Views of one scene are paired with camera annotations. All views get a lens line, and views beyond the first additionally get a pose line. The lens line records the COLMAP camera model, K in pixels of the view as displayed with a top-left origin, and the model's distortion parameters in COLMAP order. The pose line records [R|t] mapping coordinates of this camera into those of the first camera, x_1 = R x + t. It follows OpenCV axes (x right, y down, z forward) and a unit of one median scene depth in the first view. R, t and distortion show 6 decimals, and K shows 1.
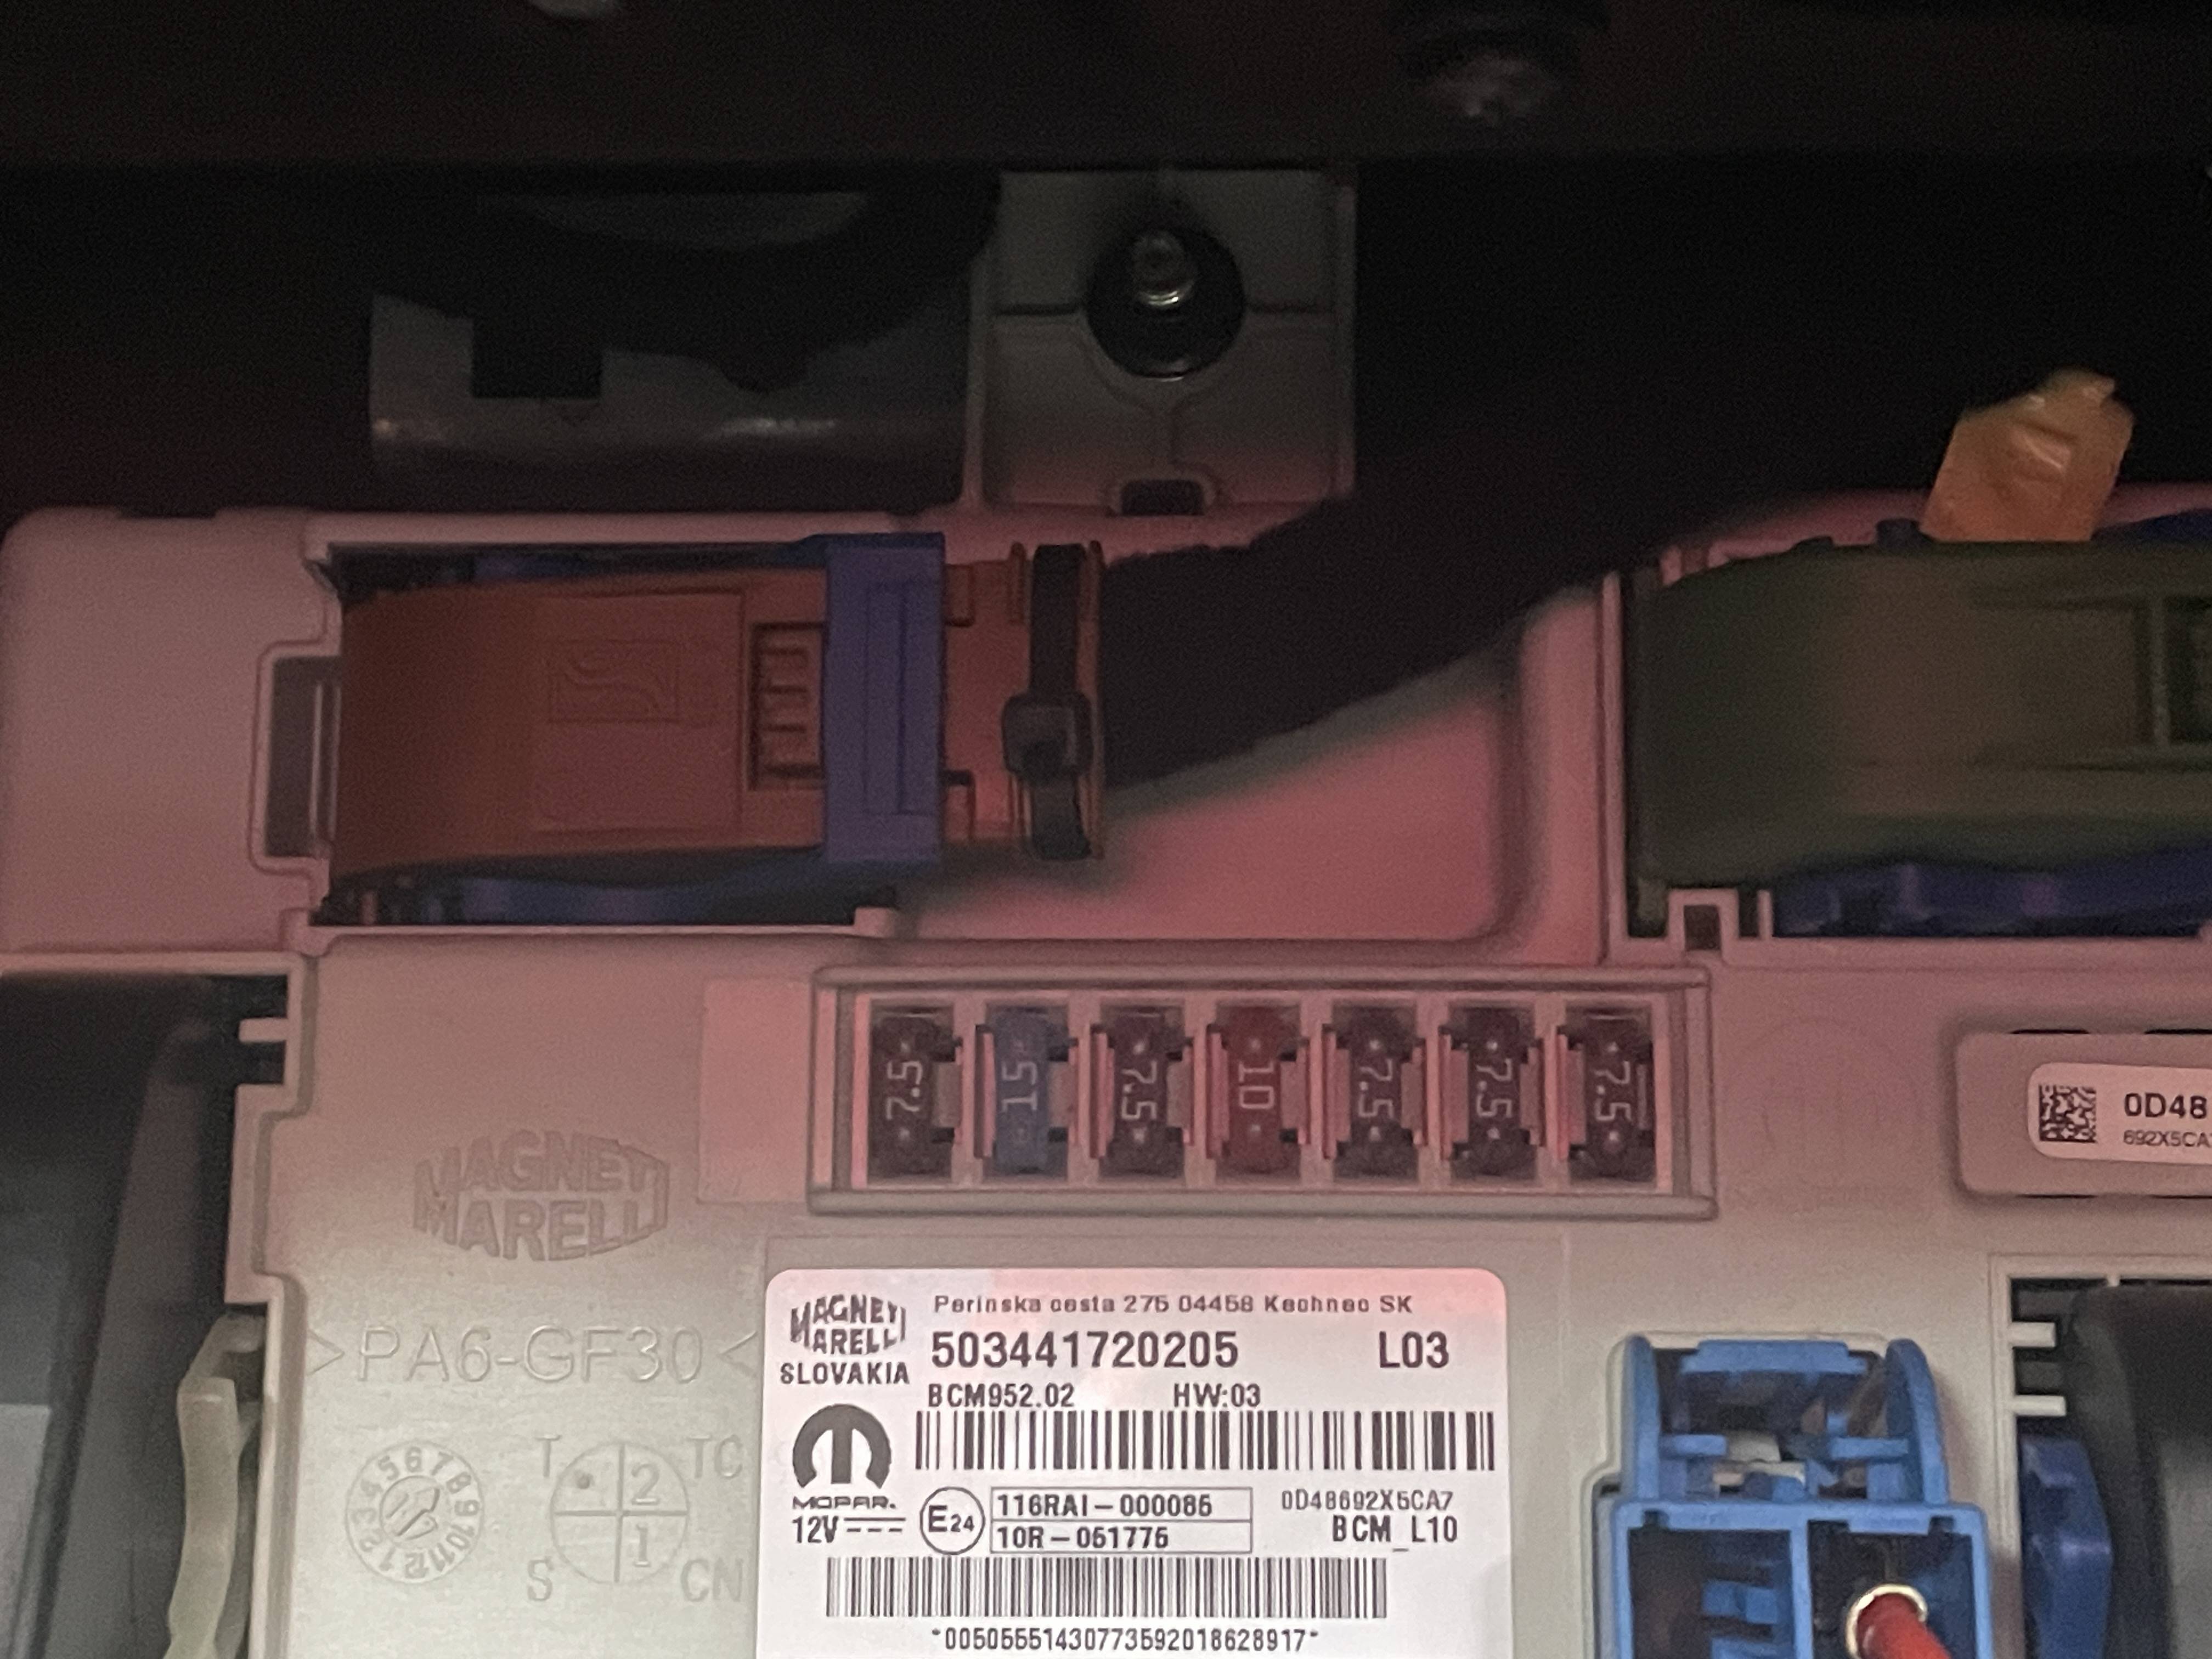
lens RADIAL K [[3539.2, 0, 1147.5], [0, 3539.2, 762.0], [0, 0, 1]] dist [0.176156, -0.610073]
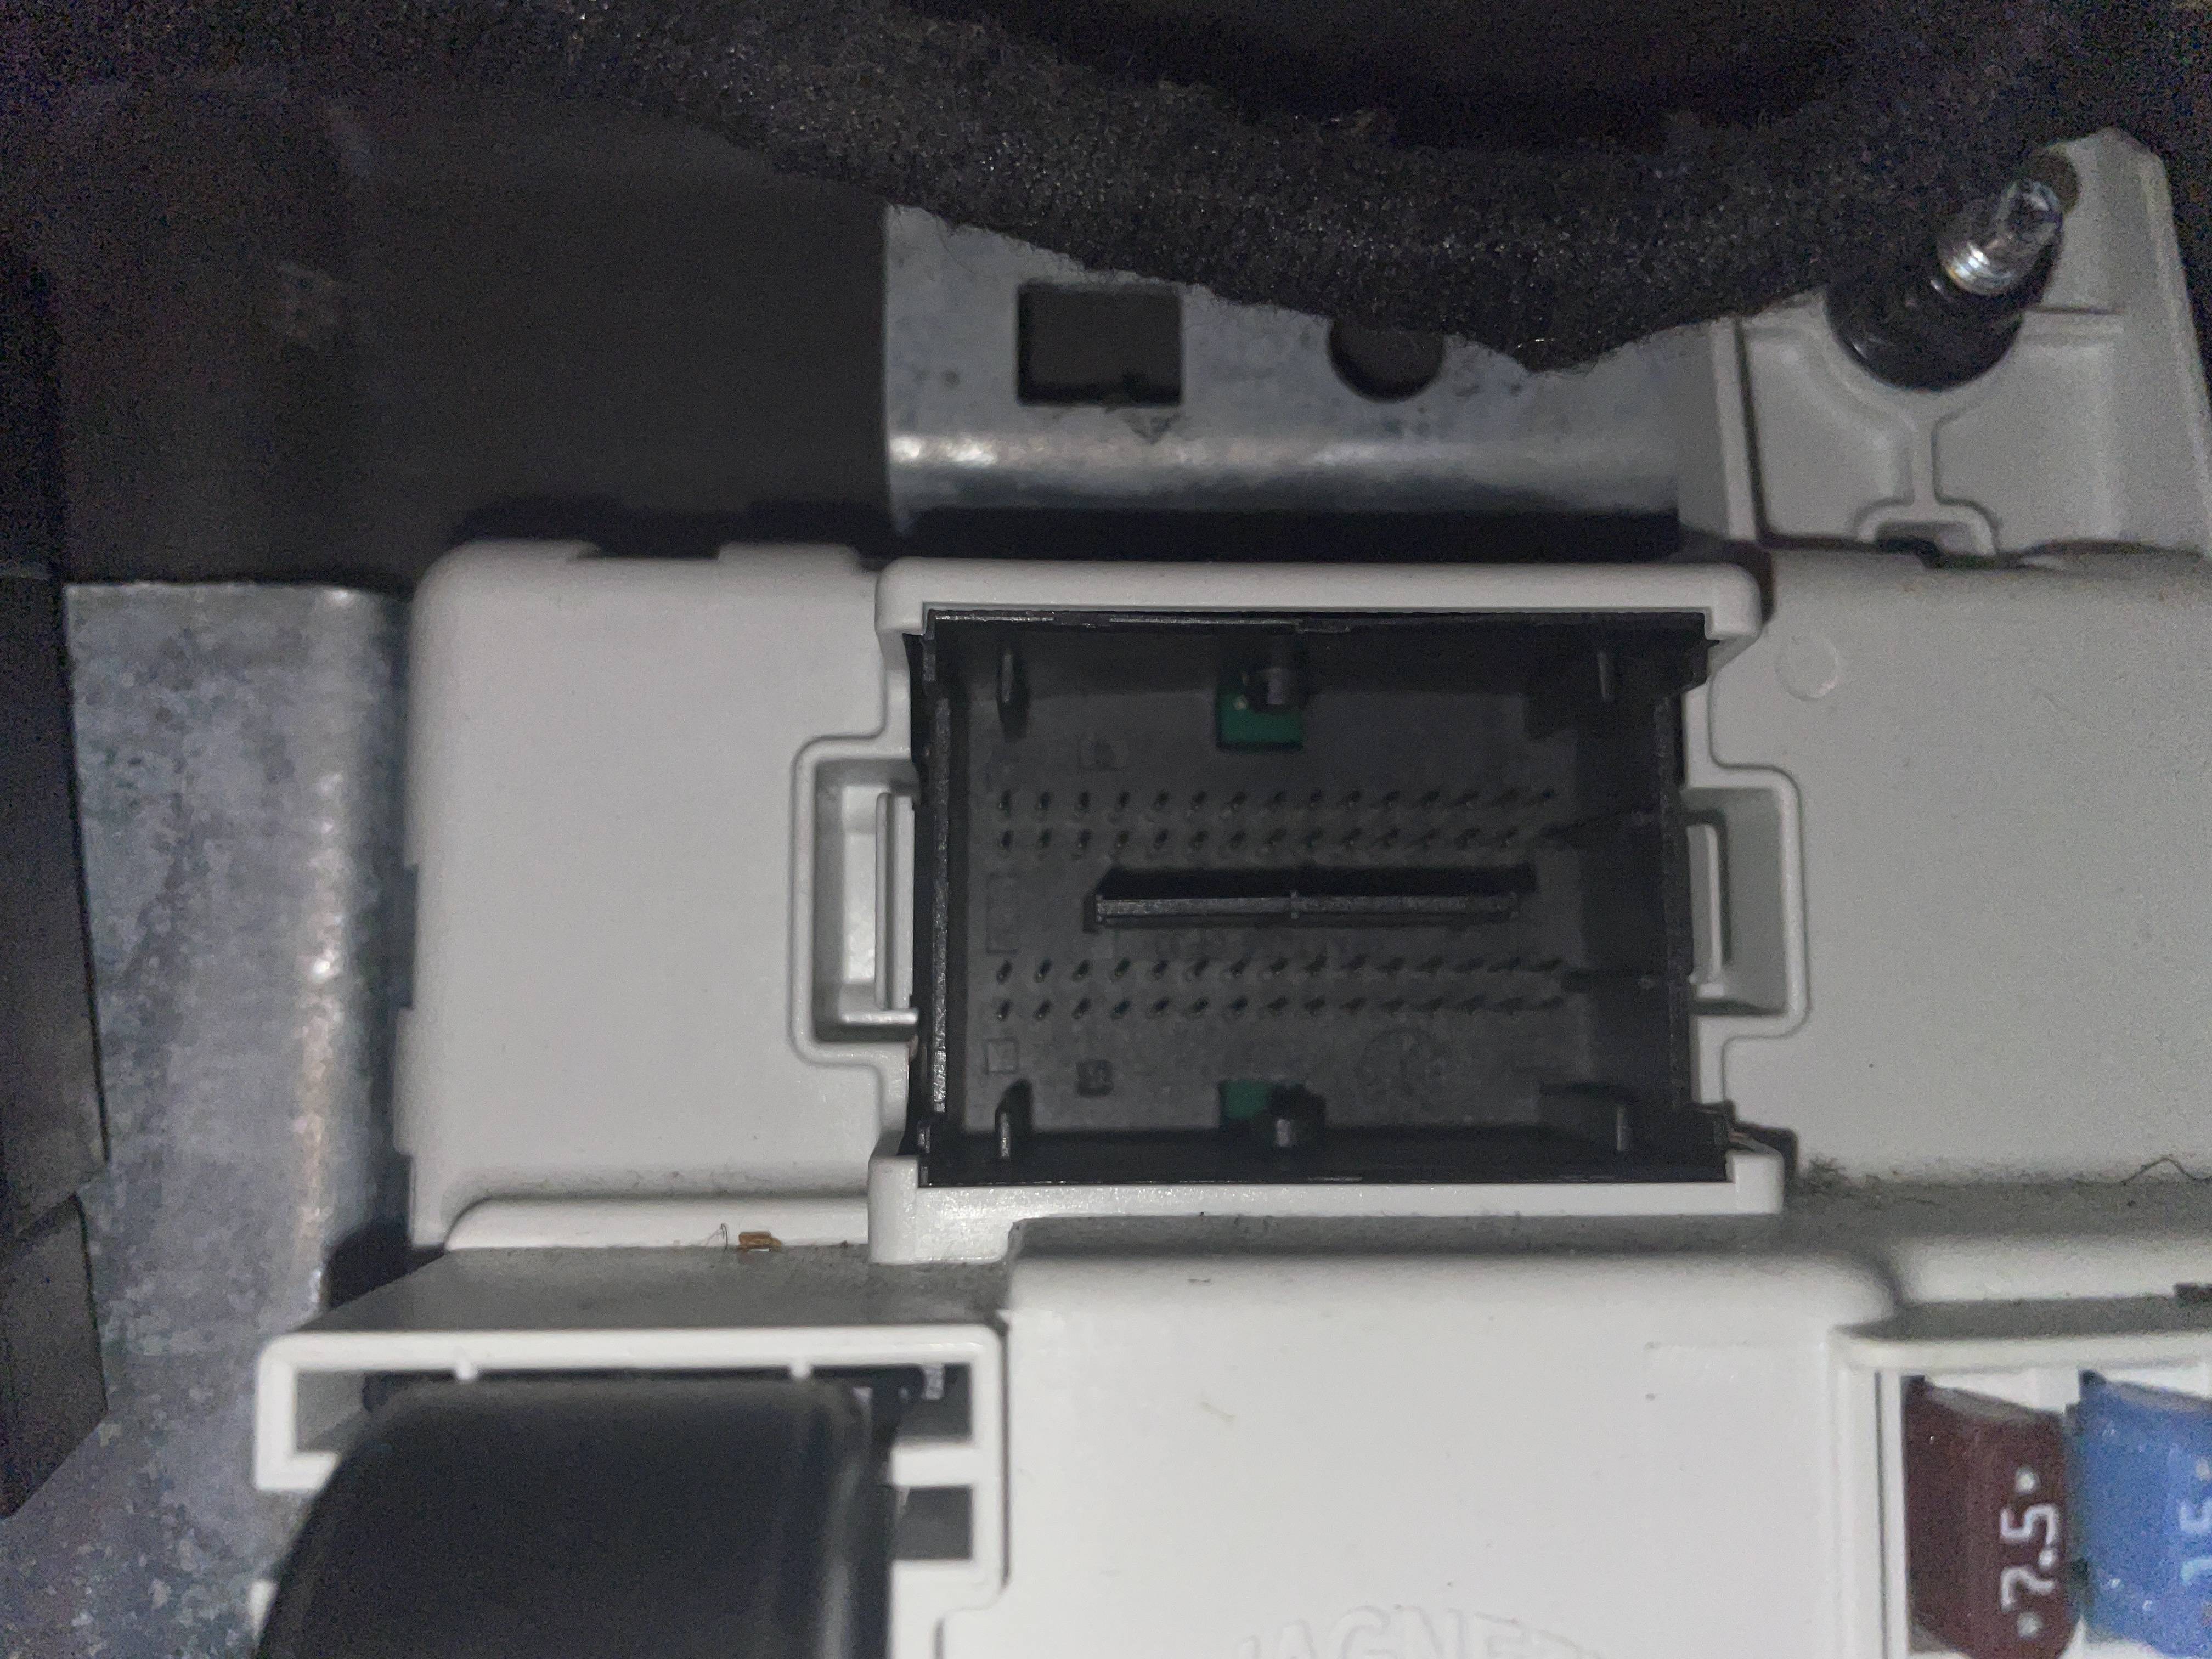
lens RADIAL K [[1711.3, 0, 1108.0], [0, 1711.3, 808.6], [0, 0, 1]] dist [0.101961, -0.174974]
pose [[0.996546, -0.001404, 0.083025, -0.220311], [-0.005292, 0.996750, 0.080377, -0.048606], [-0.082868, -0.080539, 0.993301, 0.660661]]
